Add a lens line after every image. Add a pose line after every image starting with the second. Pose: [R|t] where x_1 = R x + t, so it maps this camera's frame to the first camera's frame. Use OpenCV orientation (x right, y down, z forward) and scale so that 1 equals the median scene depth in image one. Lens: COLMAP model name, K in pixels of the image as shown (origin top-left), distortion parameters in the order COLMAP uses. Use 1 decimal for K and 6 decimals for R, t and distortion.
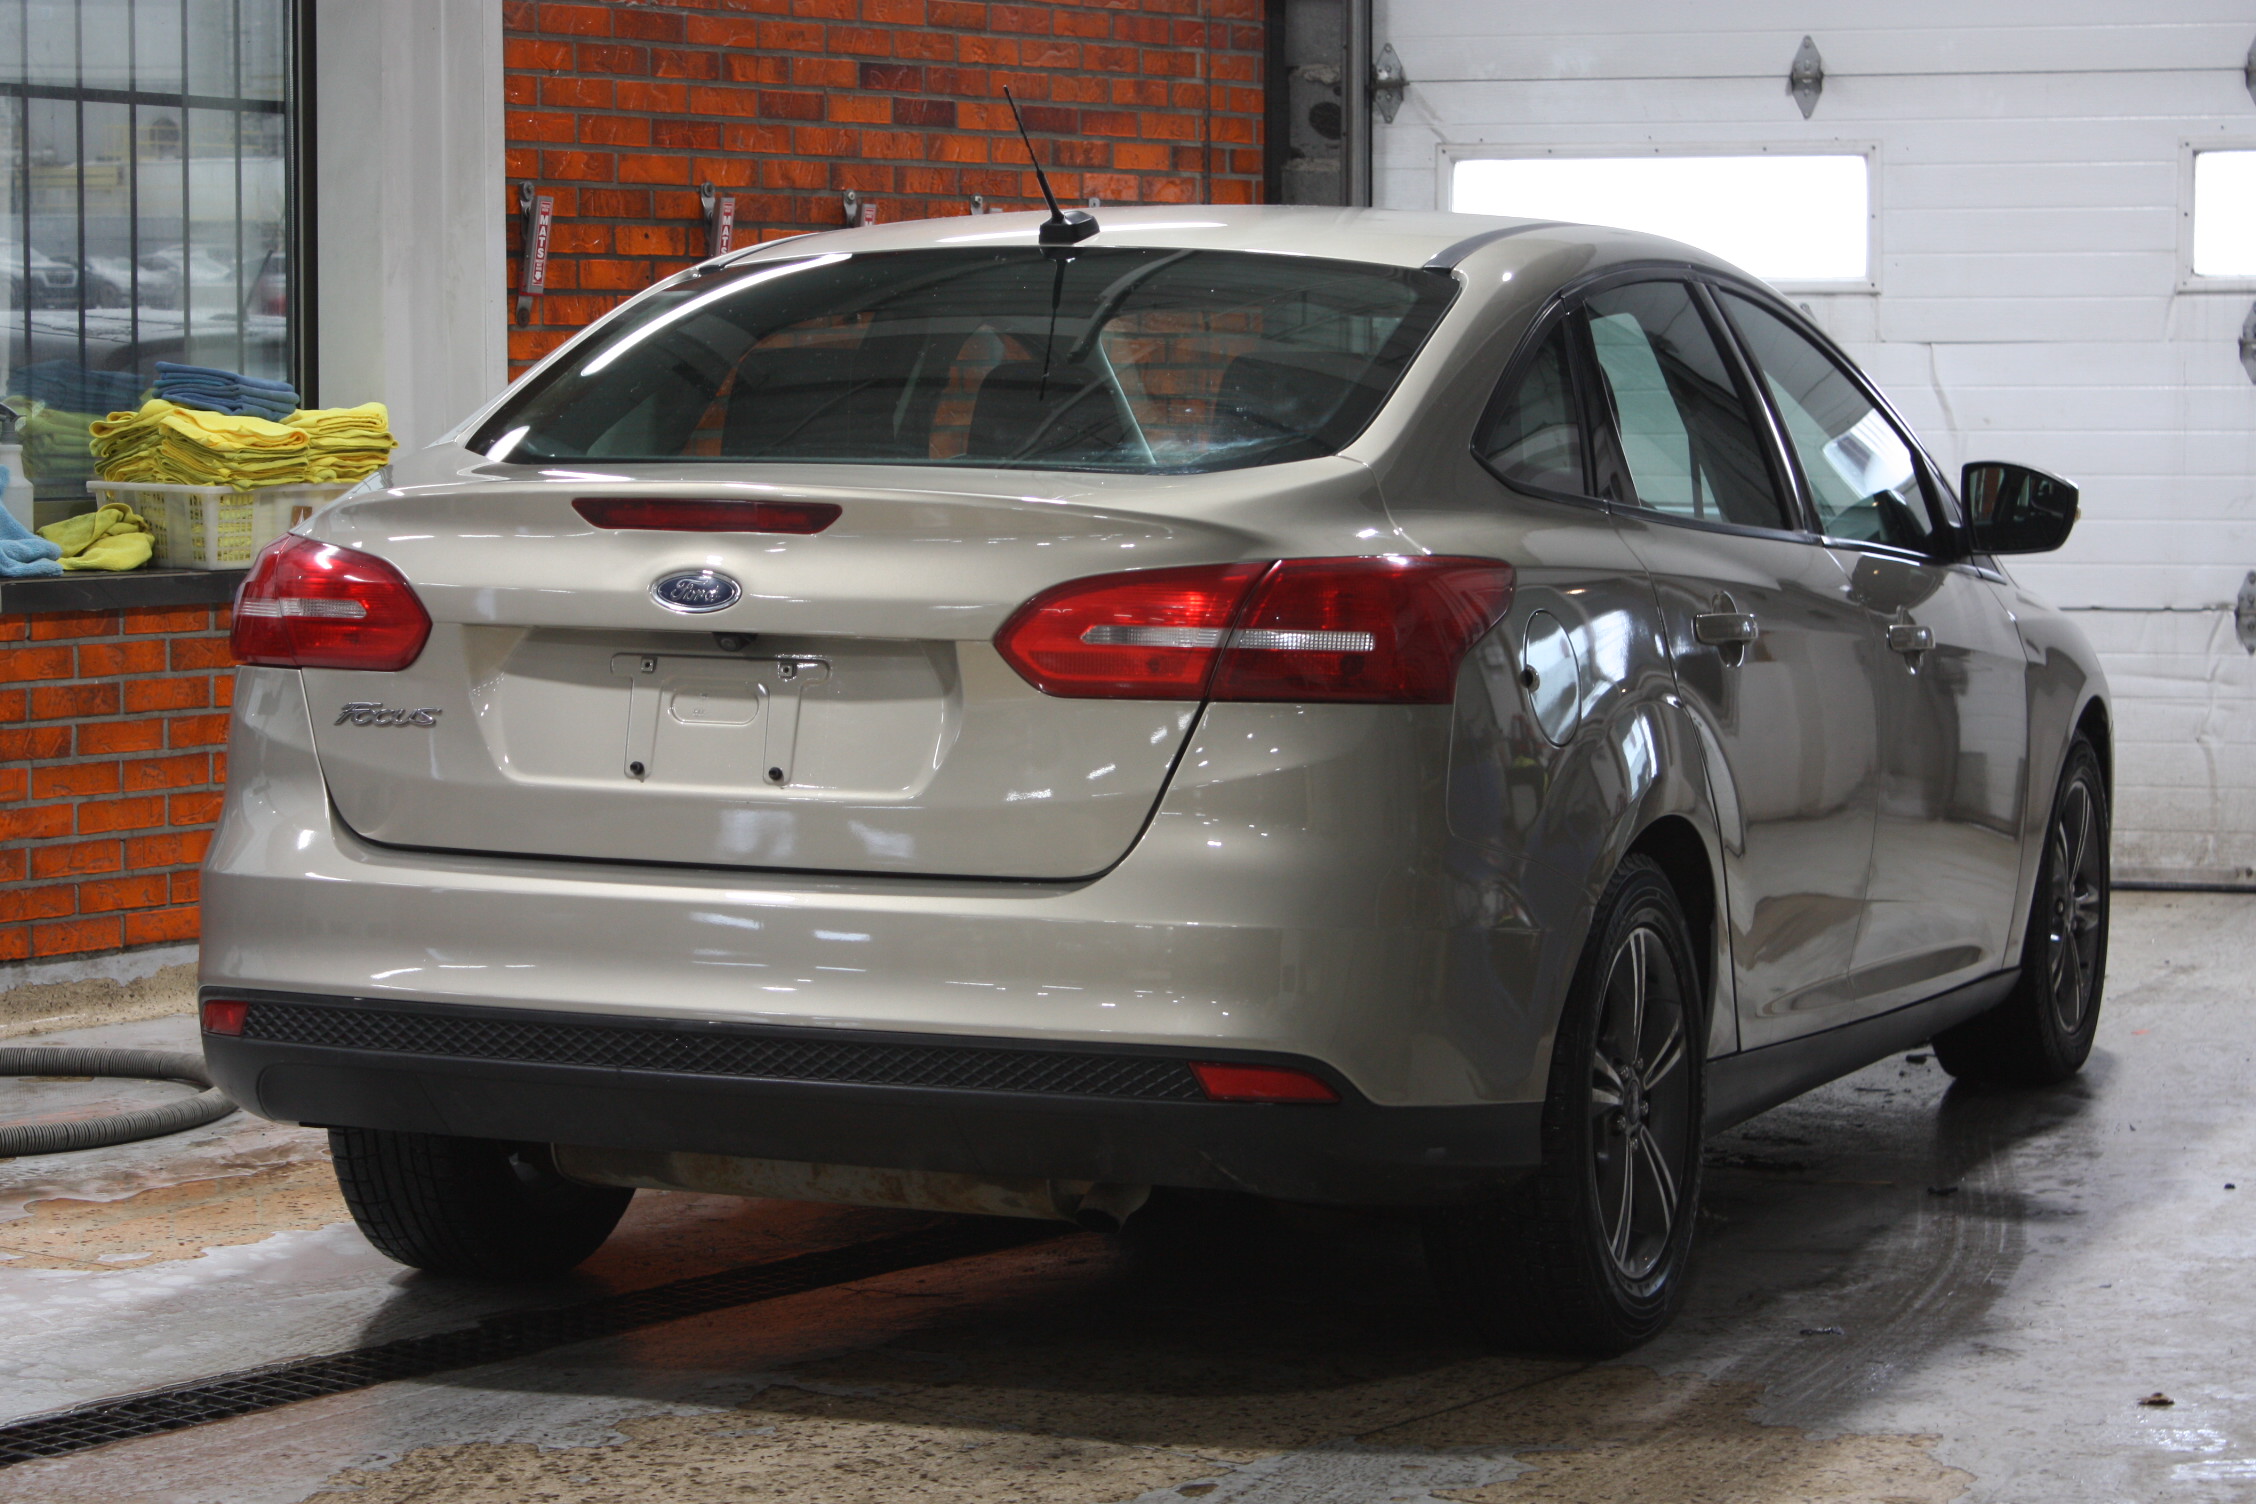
lens RADIAL K [[5094.6, 0, 1125.7], [0, 5094.6, 747.9], [0, 0, 1]] dist [0.030138, 0.000000]
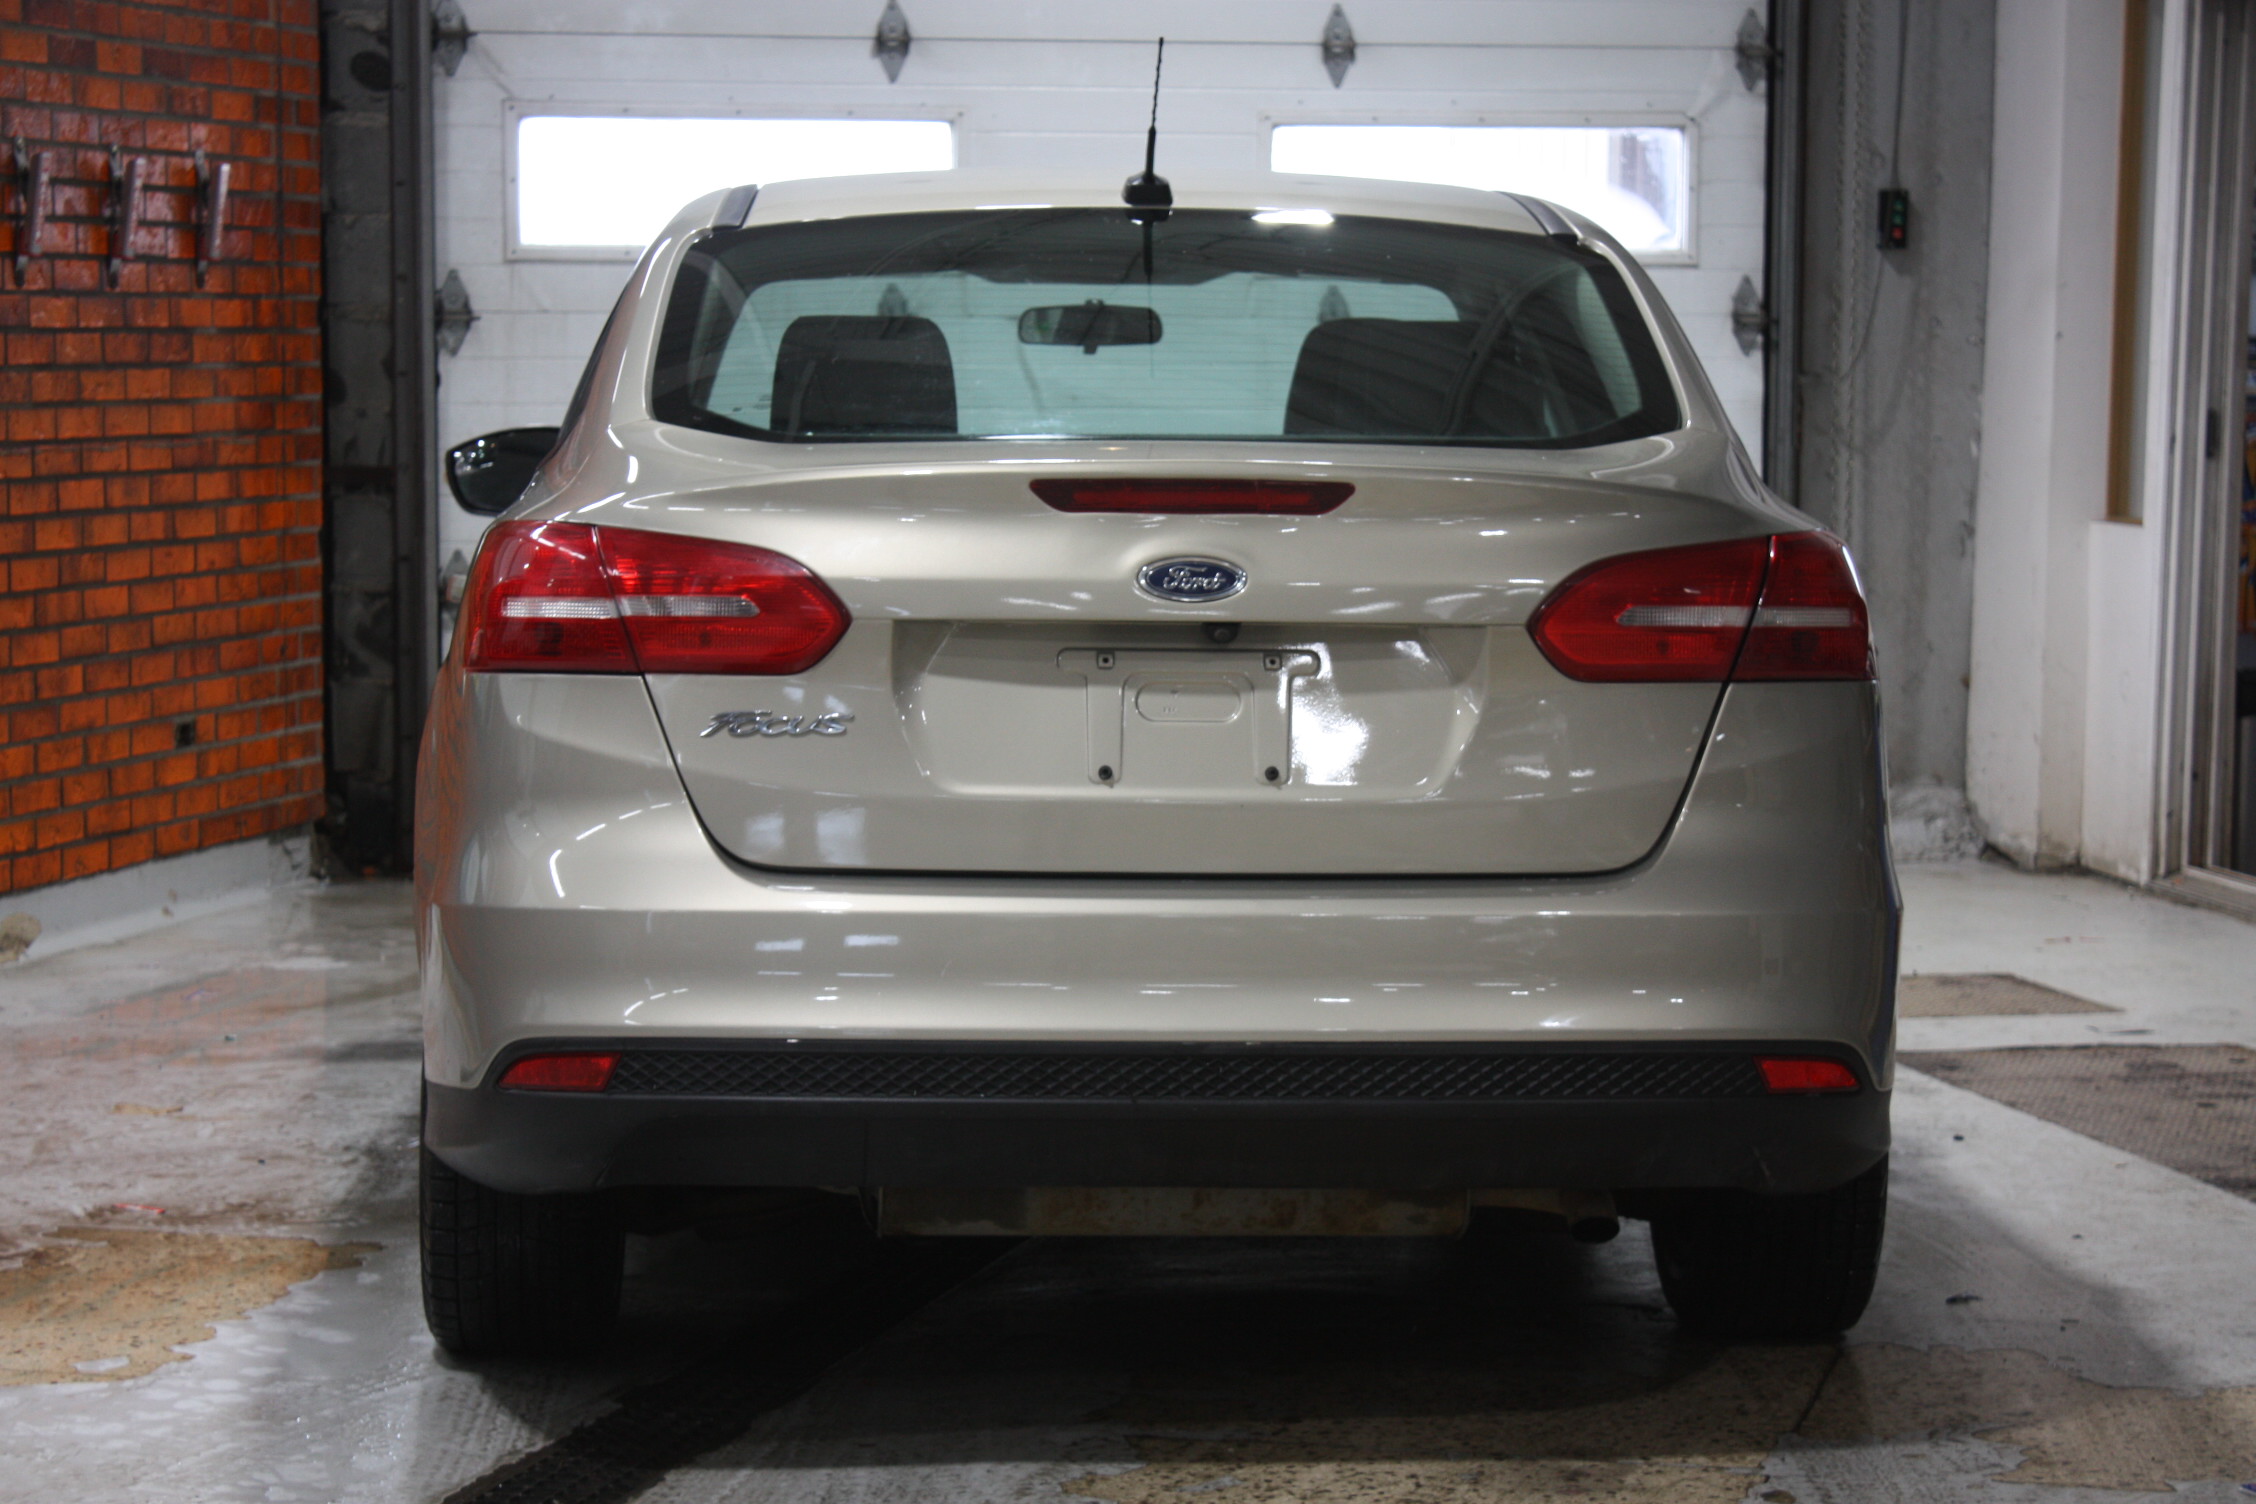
lens RADIAL K [[5260.6, 0, 1120.7], [0, 5260.6, 756.2], [0, 0, 1]] dist [0.068536, 0.000000]
pose [[0.904883, -0.031759, 0.424474, -0.261223], [0.029739, 0.999493, 0.011386, -0.005128], [-0.424621, 0.002320, 0.905368, 0.073302]]
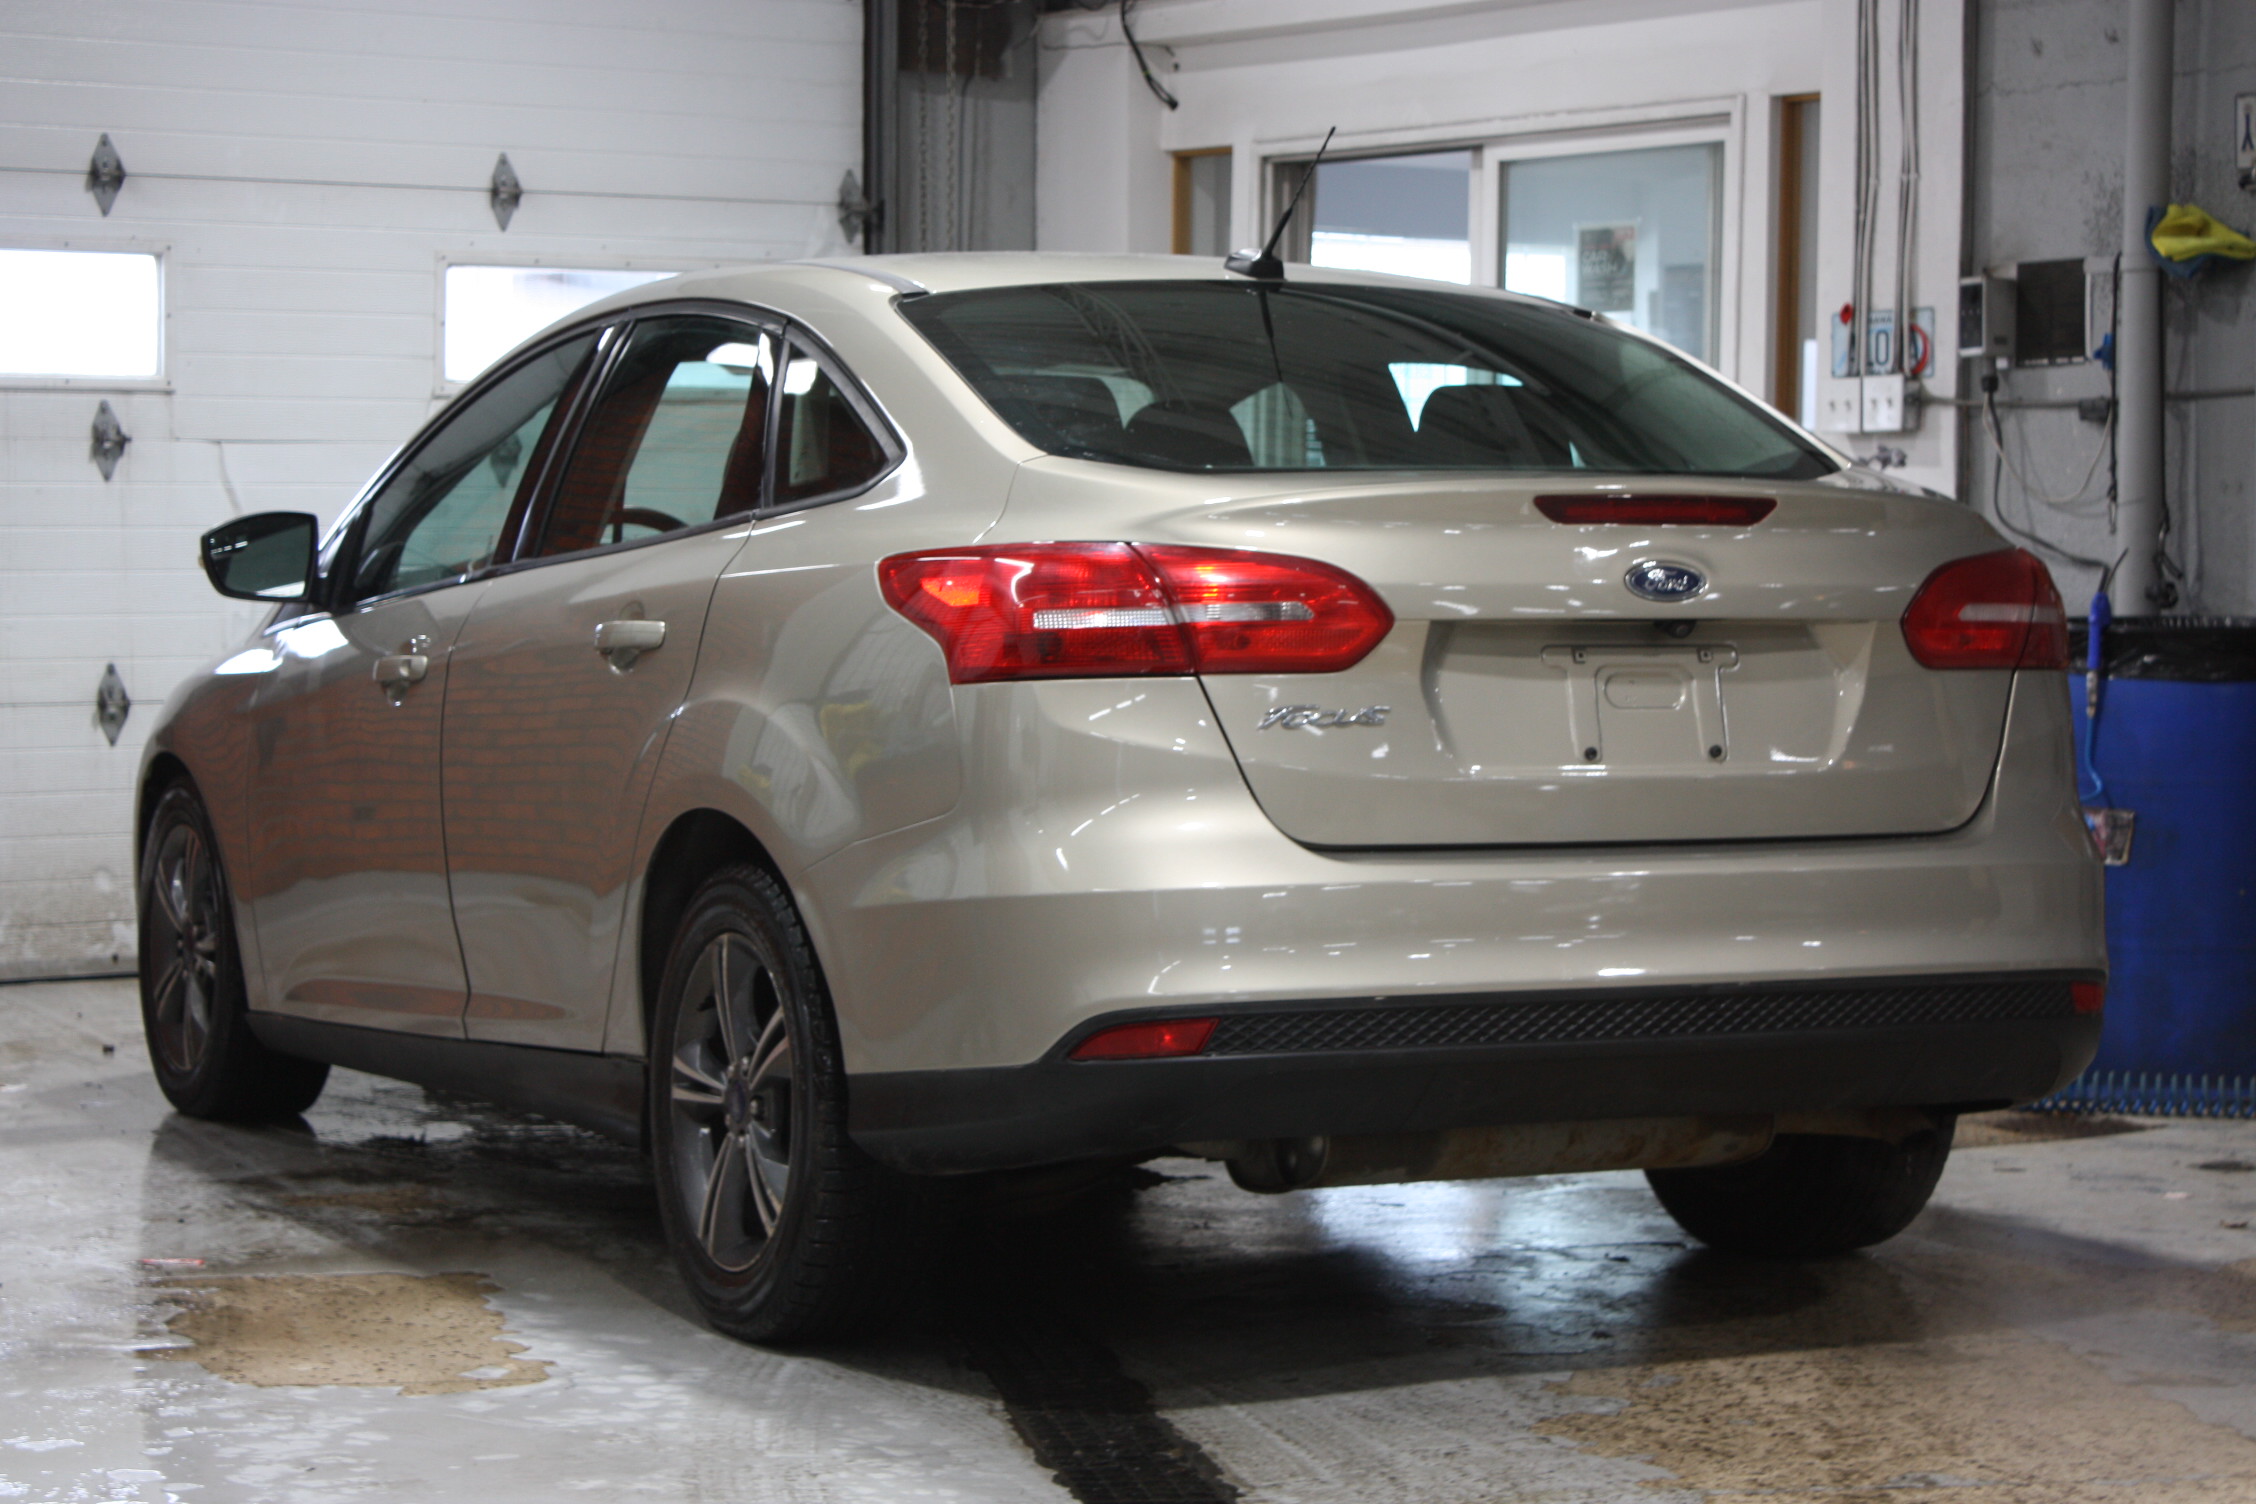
lens RADIAL K [[5094.6, 0, 1129.0], [0, 5094.6, 752.1], [0, 0, 1]] dist [0.030138, 0.000000]
pose [[0.655249, -0.031197, 0.754769, -0.499116], [0.060922, 0.998075, -0.011636, 0.005314], [-0.752952, 0.053607, 0.655888, 0.202493]]
